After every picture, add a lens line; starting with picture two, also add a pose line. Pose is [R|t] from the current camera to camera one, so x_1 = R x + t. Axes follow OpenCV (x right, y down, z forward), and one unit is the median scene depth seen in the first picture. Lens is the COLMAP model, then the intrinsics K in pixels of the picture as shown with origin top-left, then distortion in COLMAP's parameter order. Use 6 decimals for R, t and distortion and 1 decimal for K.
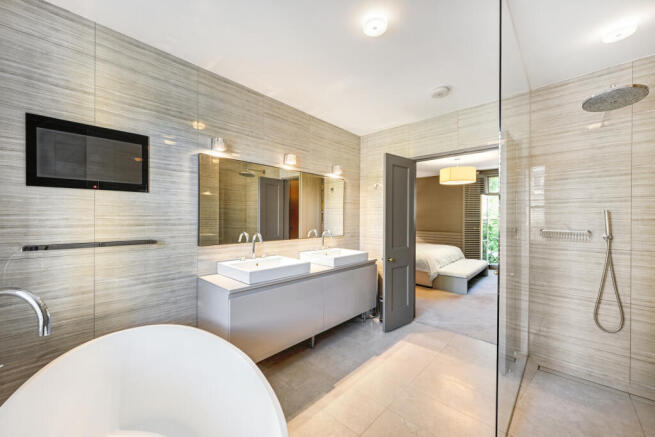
lens RADIAL K [[255.7, 0, 327.5], [0, 255.7, 218.5], [0, 0, 1]] dist [-0.000702, -0.000163]
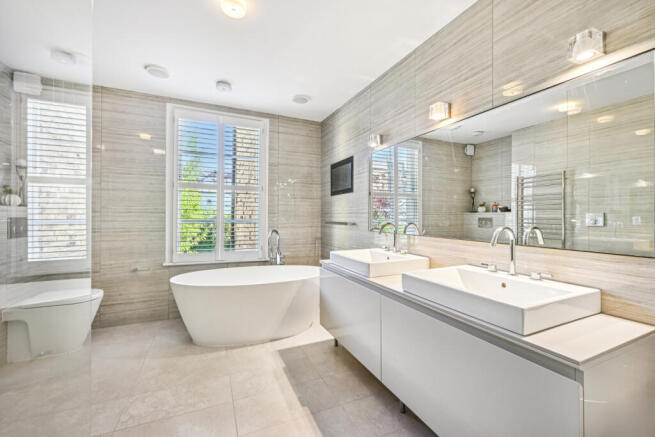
lens RADIAL K [[262.8, 0, 327.5], [0, 262.8, 218.5], [0, 0, 1]] dist [-0.000536, -0.000031]
pose [[-0.378423, 0.003129, -0.925628, 0.809667], [-0.011209, 0.999905, 0.007962, 0.045001], [0.925565, 0.013389, -0.378352, 1.433532]]
